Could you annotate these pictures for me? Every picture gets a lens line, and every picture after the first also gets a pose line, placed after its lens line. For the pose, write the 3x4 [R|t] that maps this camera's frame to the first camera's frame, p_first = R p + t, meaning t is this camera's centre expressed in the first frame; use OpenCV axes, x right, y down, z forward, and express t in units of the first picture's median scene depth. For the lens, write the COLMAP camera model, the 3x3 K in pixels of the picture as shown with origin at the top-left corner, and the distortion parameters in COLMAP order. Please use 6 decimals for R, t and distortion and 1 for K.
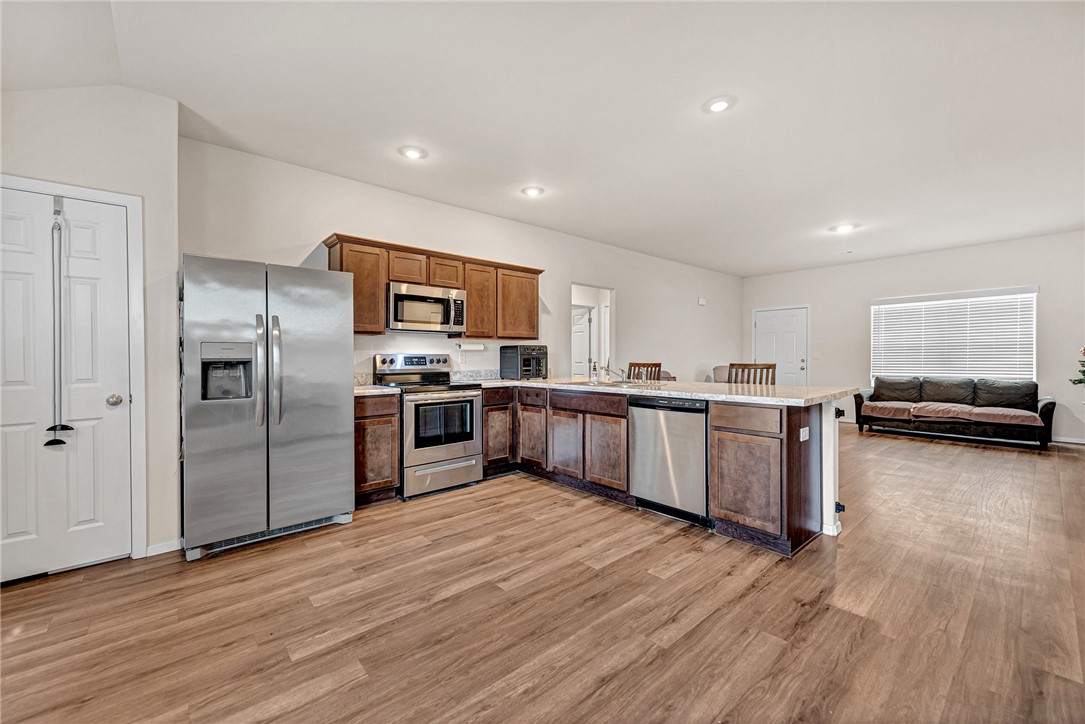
lens RADIAL K [[433.1, 0, 538.4], [0, 433.1, 358.2], [0, 0, 1]] dist [0.009545, -0.001309]
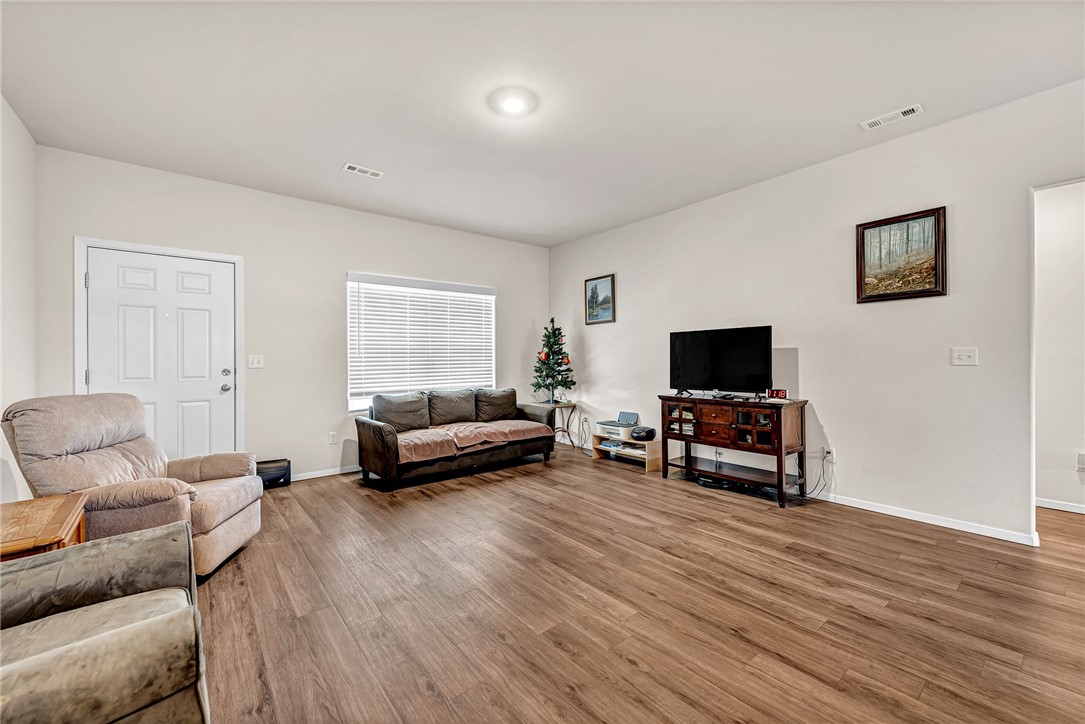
lens RADIAL K [[433.1, 0, 544.9], [0, 433.1, 364.7], [0, 0, 1]] dist [0.009545, -0.001309]
pose [[0.027656, -0.007557, 0.999589, 0.330351], [0.008376, 0.999938, 0.007327, -0.007427], [-0.999582, 0.008170, 0.027718, 1.498896]]
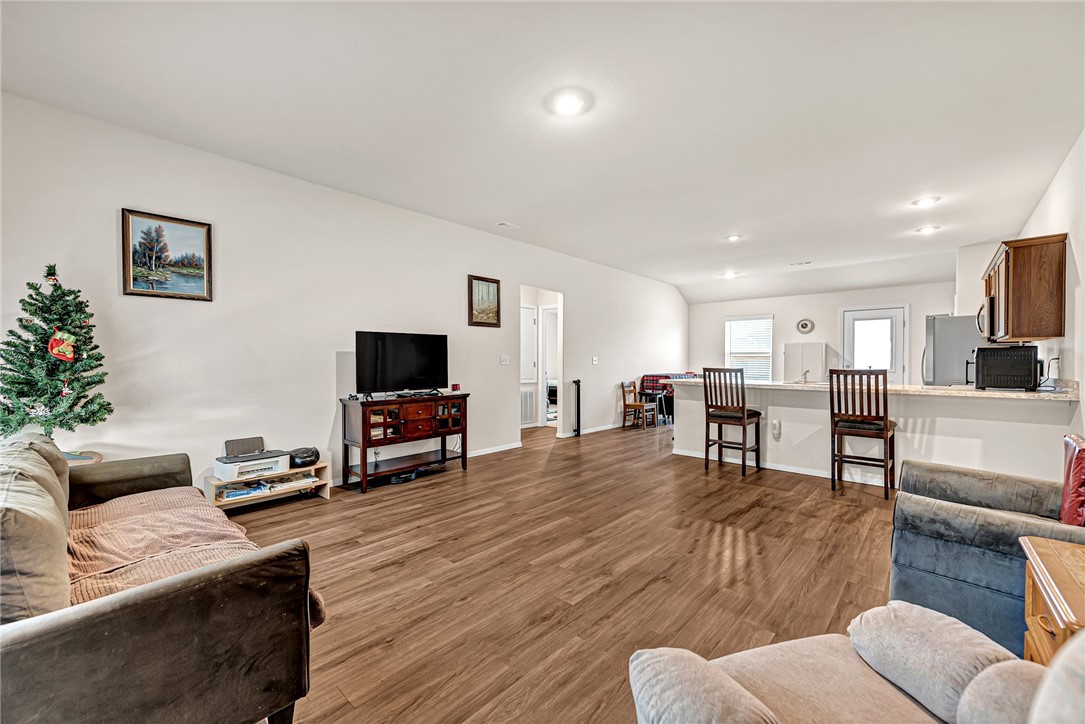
lens RADIAL K [[433.1, 0, 543.9], [0, 433.1, 363.8], [0, 0, 1]] dist [0.009545, -0.001309]
pose [[-0.992374, 0.005669, -0.123135, 1.248958], [0.004605, 0.999950, 0.008924, -0.010549], [0.123180, 0.008289, -0.992350, 2.344574]]
